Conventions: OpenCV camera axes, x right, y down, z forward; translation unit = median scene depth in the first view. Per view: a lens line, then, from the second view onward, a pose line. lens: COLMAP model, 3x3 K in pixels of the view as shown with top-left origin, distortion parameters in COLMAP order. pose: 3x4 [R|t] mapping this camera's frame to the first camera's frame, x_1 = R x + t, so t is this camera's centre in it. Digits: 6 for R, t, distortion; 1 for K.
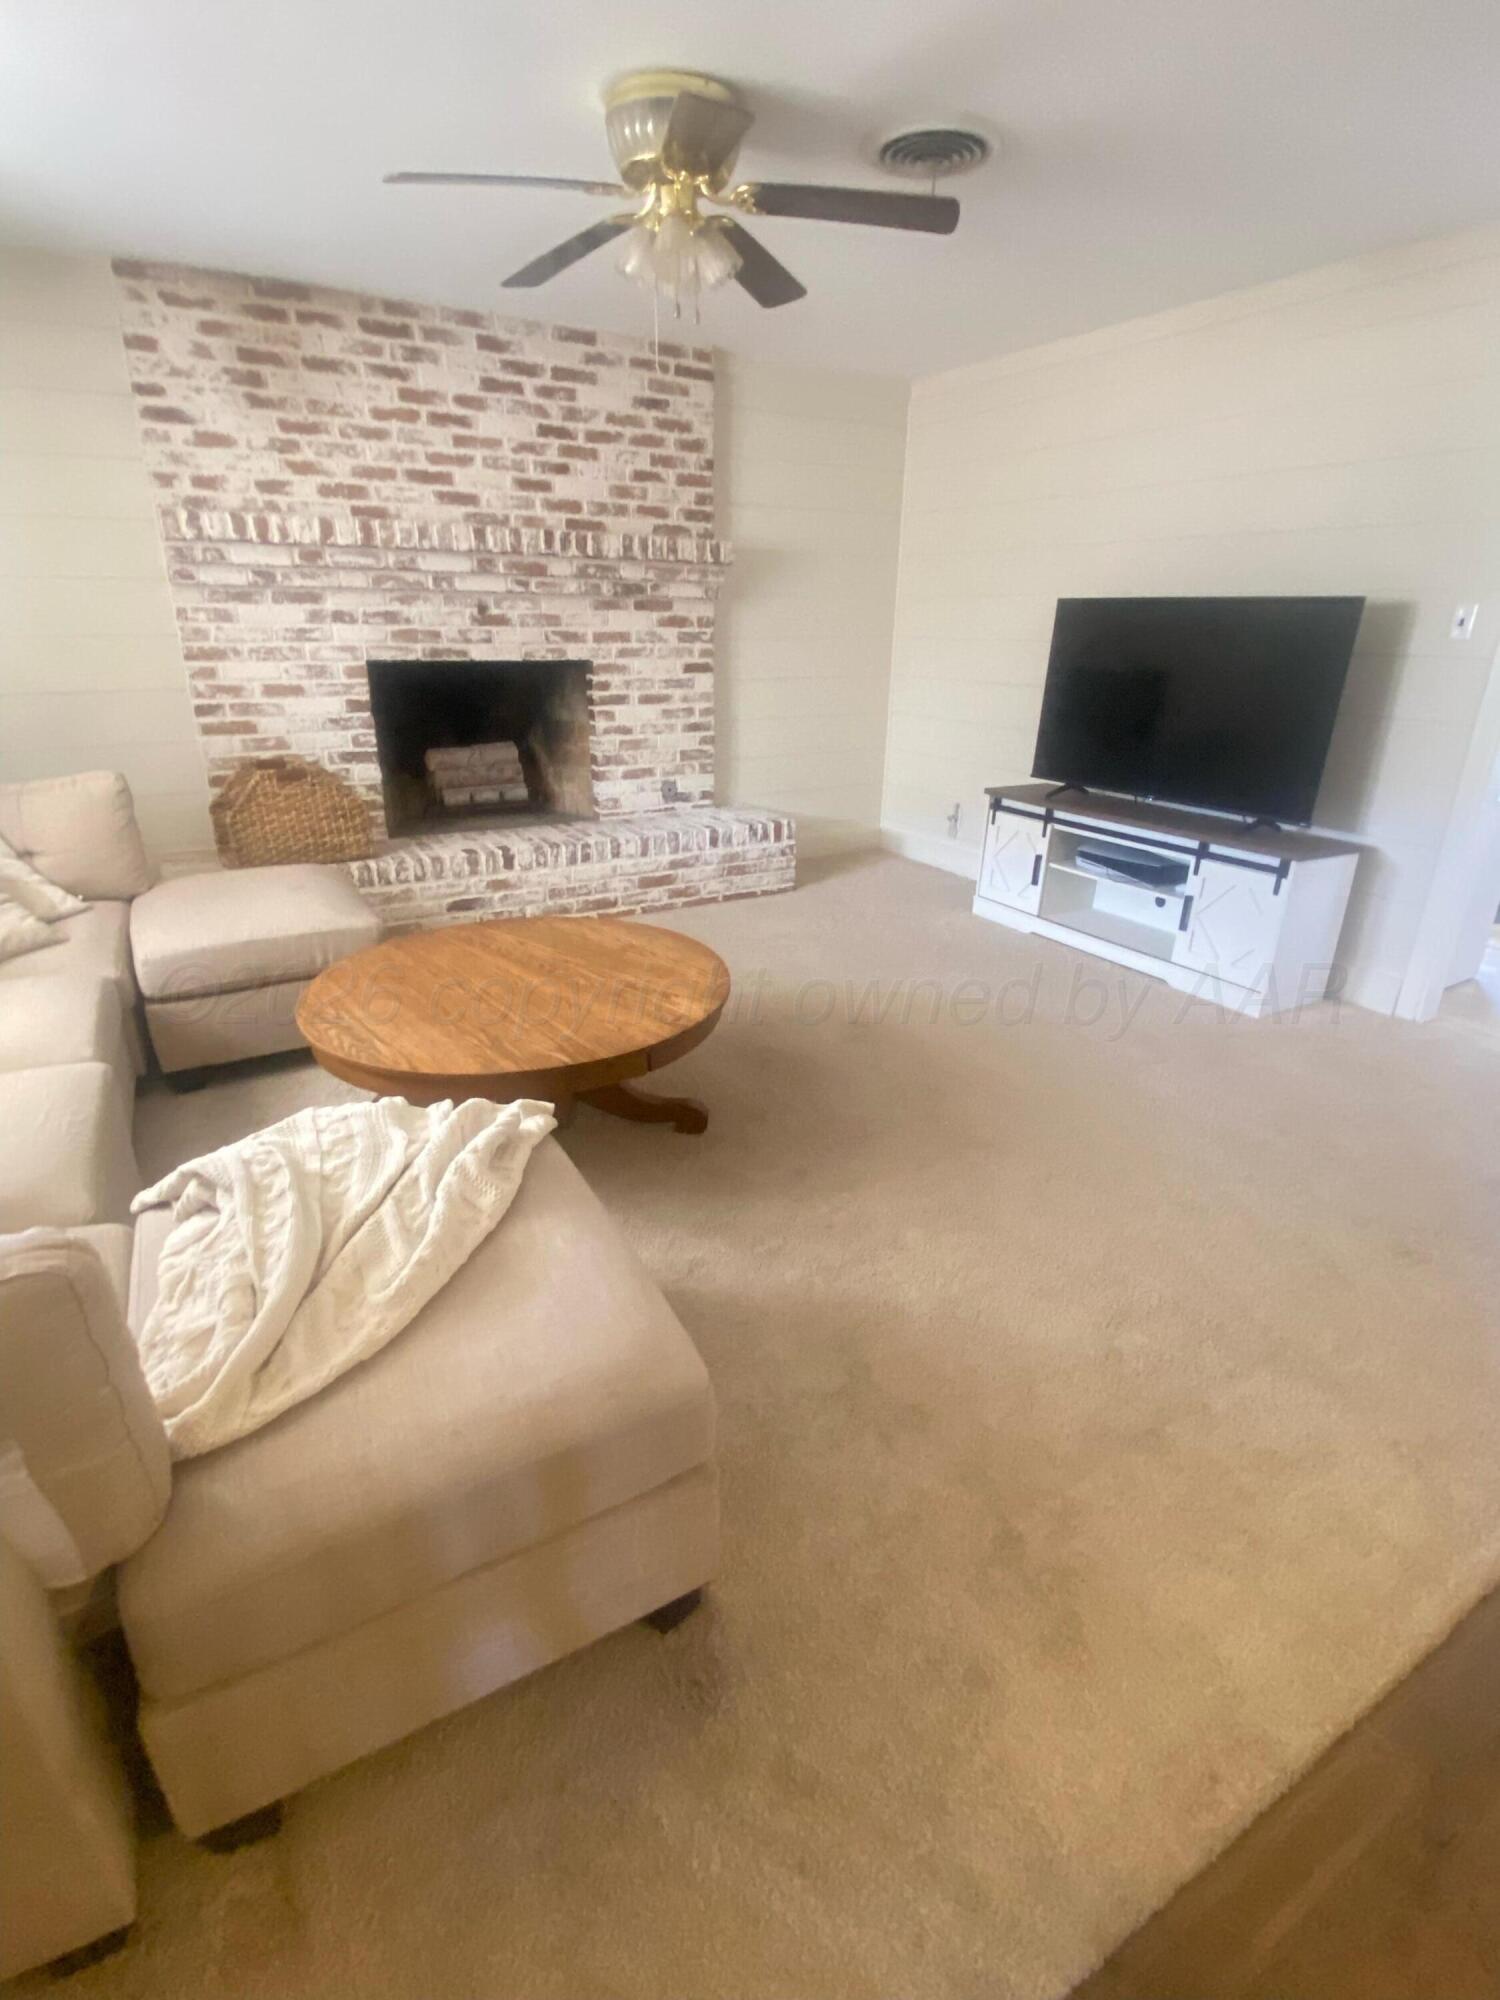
lens RADIAL K [[940.4, 0, 750.5], [0, 940.4, 1001.5], [0, 0, 1]] dist [0.000121, -0.000034]
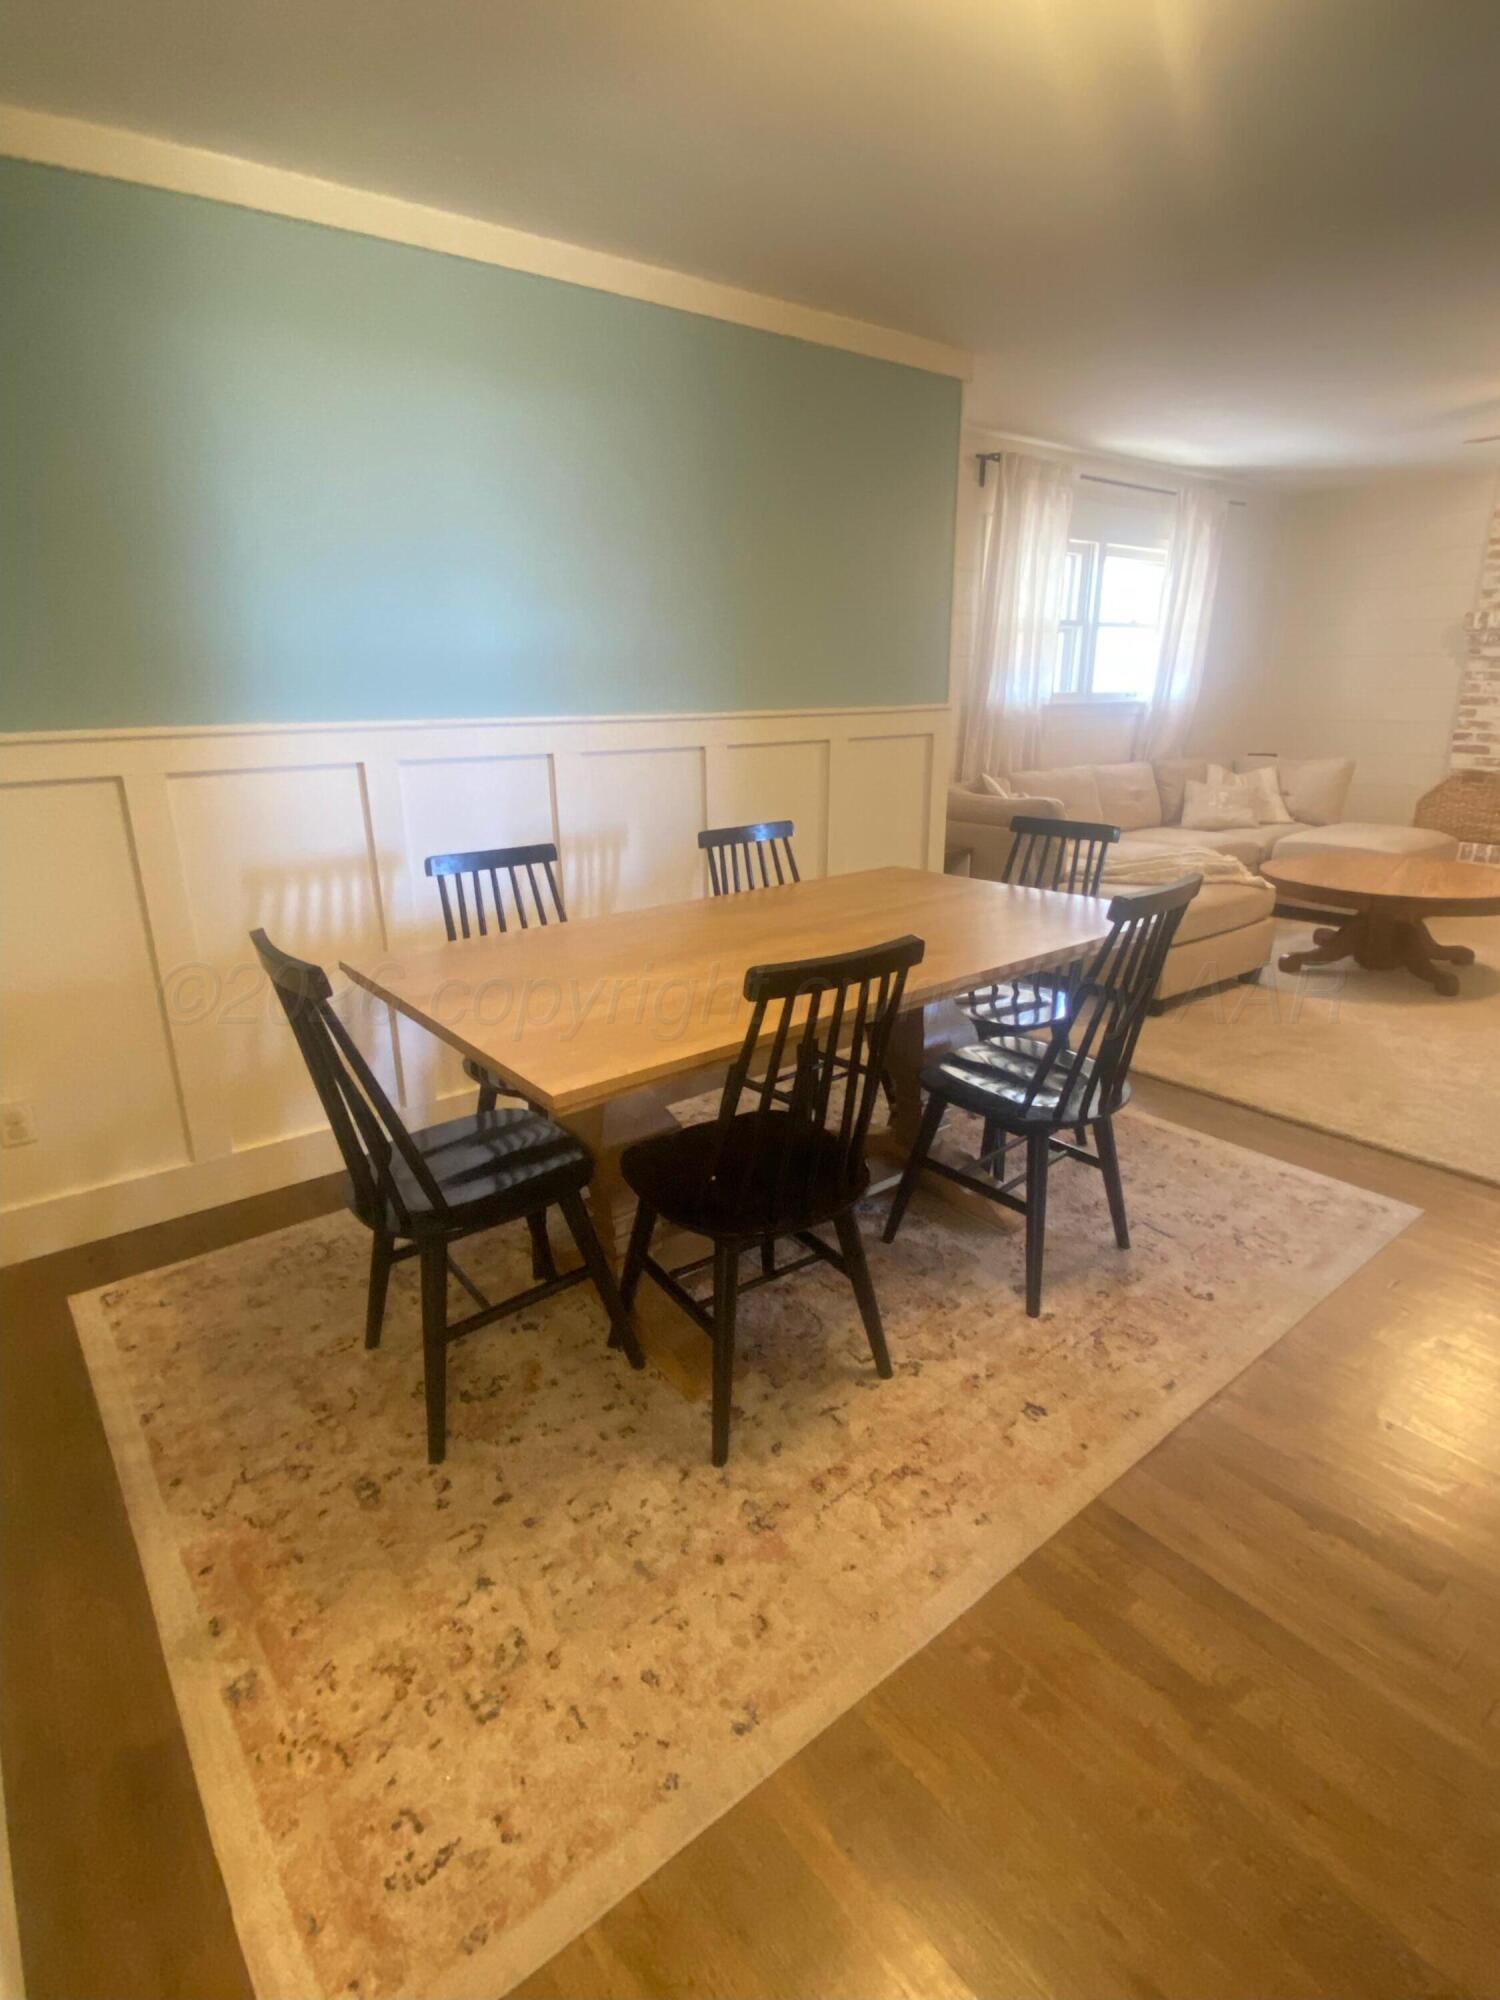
lens RADIAL K [[997.6, 0, 749.4], [0, 997.6, 1005.1], [0, 0, 1]] dist [0.009778, -0.016212]
pose [[0.143089, 0.302621, -0.942309, 0.936174], [-0.367137, 0.900405, 0.233414, 0.131605], [0.919095, 0.312557, 0.239941, -0.321031]]
